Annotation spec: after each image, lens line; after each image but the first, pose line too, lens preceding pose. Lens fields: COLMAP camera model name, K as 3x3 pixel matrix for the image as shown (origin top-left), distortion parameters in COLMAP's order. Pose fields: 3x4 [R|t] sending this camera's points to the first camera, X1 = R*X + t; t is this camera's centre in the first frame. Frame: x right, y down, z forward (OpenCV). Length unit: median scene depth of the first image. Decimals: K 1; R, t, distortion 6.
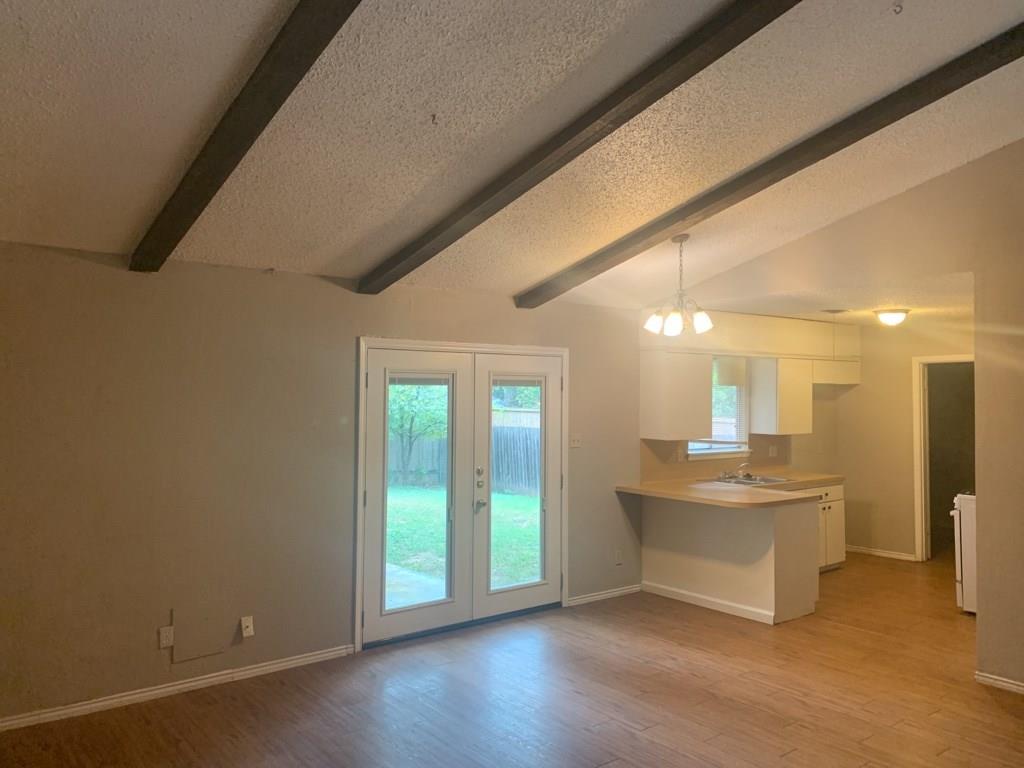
lens RADIAL K [[791.4, 0, 508.6], [0, 791.4, 373.0], [0, 0, 1]] dist [0.032165, -0.027292]
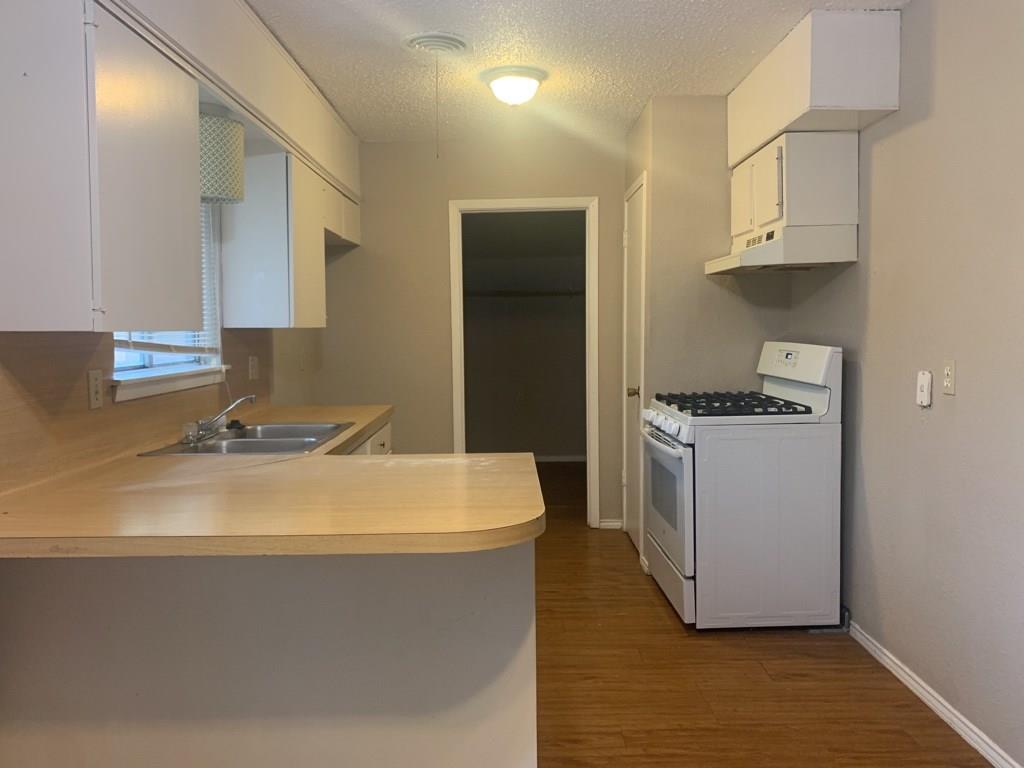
lens RADIAL K [[791.4, 0, 503.5], [0, 791.4, 375.5], [0, 0, 1]] dist [0.032165, -0.027292]
pose [[0.627308, -0.059721, 0.776478, 0.062896], [-0.007157, 0.996571, 0.082430, 0.065670], [-0.778738, -0.057266, 0.624730, 0.615235]]
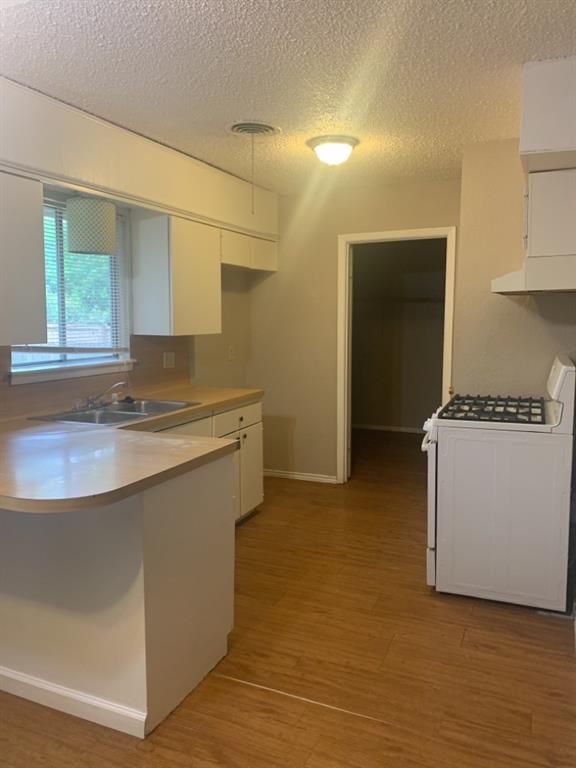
lens RADIAL K [[593.6, 0, 290.5], [0, 593.6, 379.0], [0, 0, 1]] dist [0.032165, -0.027292]
pose [[0.886755, -0.053998, 0.459075, 0.194626], [-0.007740, 0.991280, 0.131548, 0.047040], [-0.462175, -0.120204, 0.878604, 0.510183]]
